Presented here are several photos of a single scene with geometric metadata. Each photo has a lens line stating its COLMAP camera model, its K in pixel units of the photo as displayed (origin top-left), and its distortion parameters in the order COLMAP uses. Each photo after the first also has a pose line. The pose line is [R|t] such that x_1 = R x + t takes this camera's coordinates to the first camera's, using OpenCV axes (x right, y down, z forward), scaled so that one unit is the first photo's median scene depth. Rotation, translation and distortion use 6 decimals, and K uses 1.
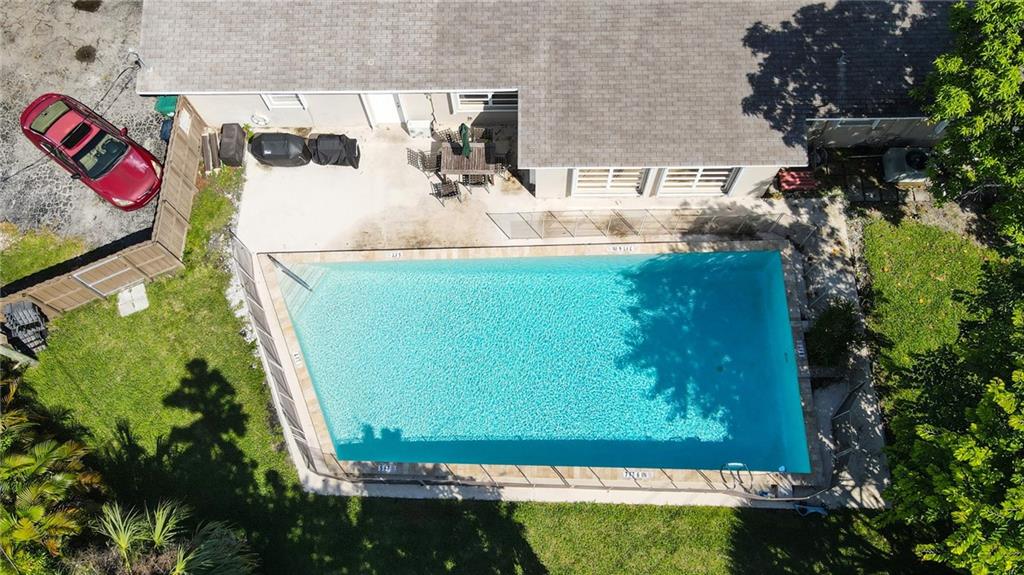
lens RADIAL K [[752.6, 0, 512.0], [0, 752.6, 287.5], [0, 0, 1]] dist [-0.013470, 0.060426]
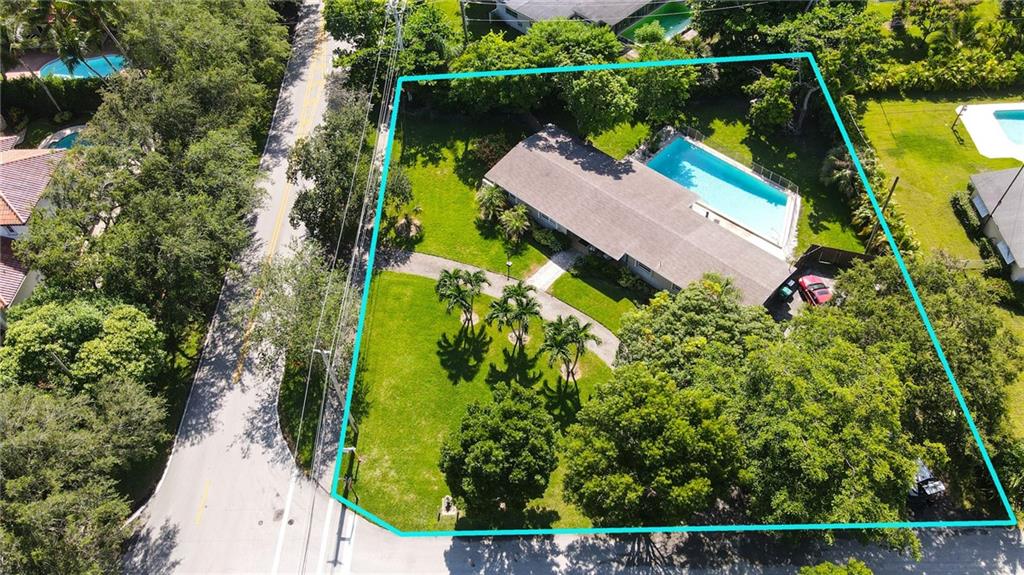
lens RADIAL K [[752.6, 0, 512.0], [0, 752.6, 287.5], [0, 0, 1]] dist [-0.013470, 0.060426]
pose [[-0.728417, -0.502100, 0.466159, -1.079640], [0.661253, -0.337143, 0.670134, -2.934768], [-0.179312, 0.796386, 0.577596, -0.411164]]
